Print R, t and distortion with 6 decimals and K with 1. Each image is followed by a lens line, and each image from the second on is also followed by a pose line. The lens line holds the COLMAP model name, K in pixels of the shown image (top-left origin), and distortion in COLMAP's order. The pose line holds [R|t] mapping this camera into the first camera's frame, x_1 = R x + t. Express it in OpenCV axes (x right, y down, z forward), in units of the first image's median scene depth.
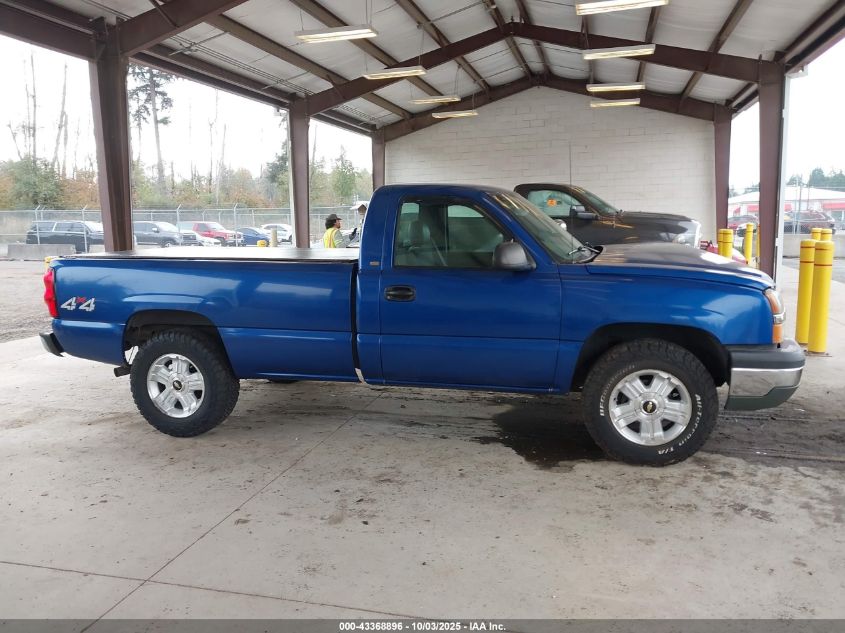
lens RADIAL K [[680.5, 0, 422.5], [0, 680.5, 316.5], [0, 0, 1]] dist [0.009554, 0.003799]
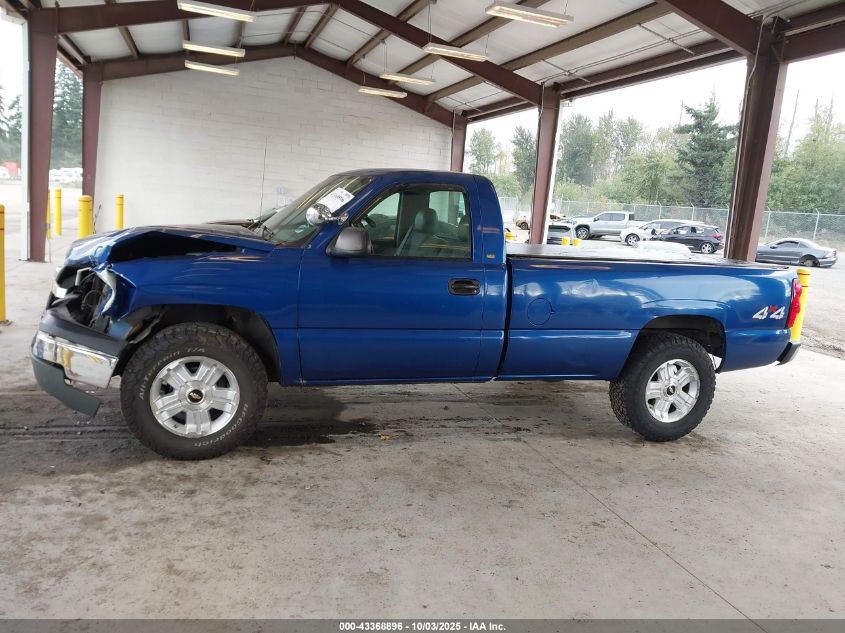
lens RADIAL K [[654.7, 0, 422.5], [0, 654.7, 316.5], [0, 0, 1]] dist [0.001645, 0.000056]
pose [[-0.835946, 0.042709, -0.547147, 0.486901], [-0.140281, 0.947220, 0.288263, -0.244012], [0.530580, 0.317727, -0.785833, 1.645468]]
